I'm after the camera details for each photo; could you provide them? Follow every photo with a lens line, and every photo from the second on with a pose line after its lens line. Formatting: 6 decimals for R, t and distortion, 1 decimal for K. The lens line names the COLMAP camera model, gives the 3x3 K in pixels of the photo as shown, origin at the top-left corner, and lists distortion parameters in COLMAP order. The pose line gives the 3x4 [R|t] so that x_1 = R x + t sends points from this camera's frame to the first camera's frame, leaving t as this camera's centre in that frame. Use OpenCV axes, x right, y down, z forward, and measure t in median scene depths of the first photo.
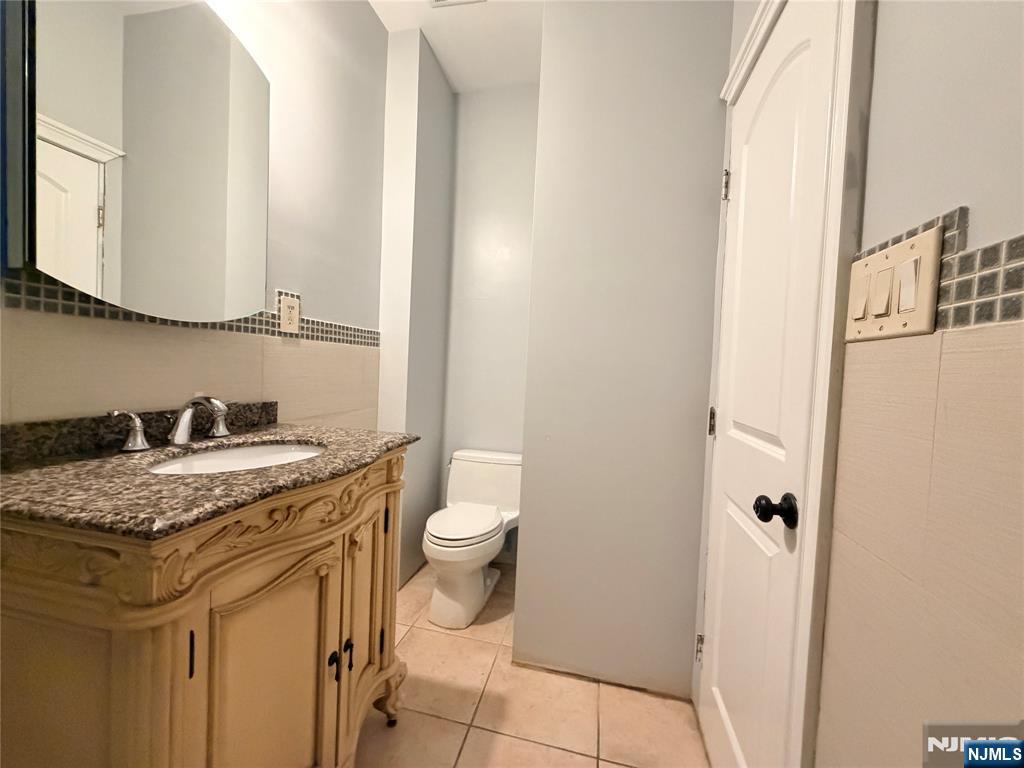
lens RADIAL K [[408.2, 0, 517.3], [0, 408.2, 387.7], [0, 0, 1]] dist [0.000403, -0.000220]
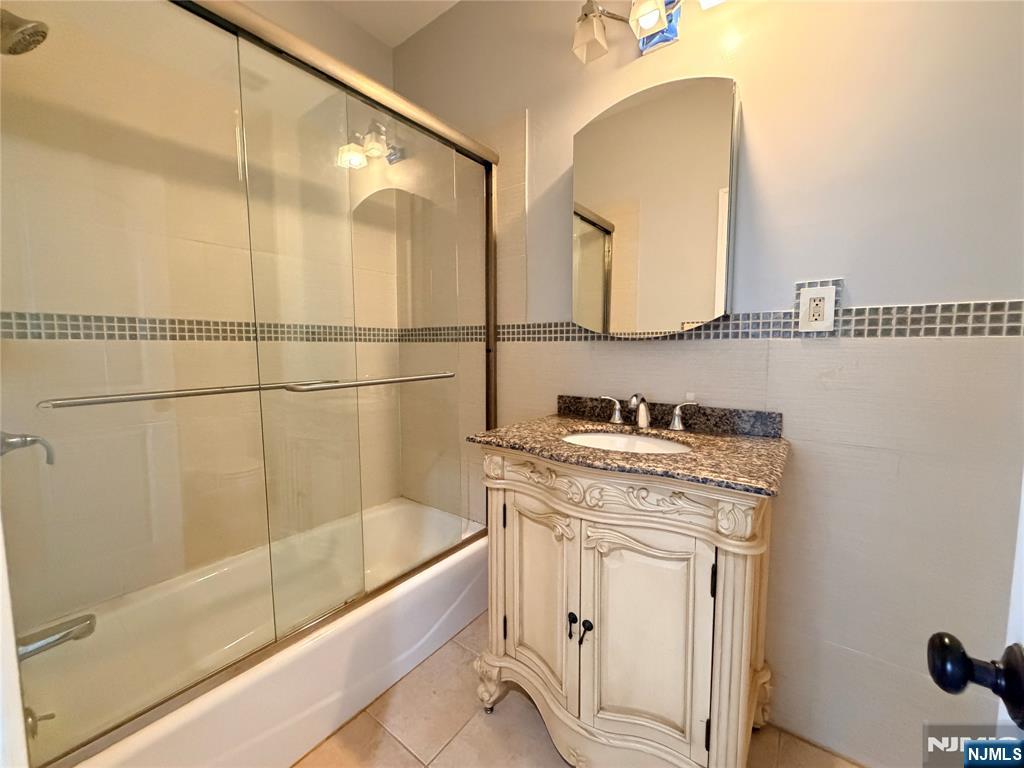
lens RADIAL K [[408.2, 0, 517.4], [0, 408.2, 380.2], [0, 0, 1]] dist [0.000403, -0.000220]
pose [[-0.410504, -0.002289, -0.911856, 0.418561], [-0.082191, 0.996019, 0.034500, -0.020426], [0.908147, 0.089109, -0.409058, 0.835993]]
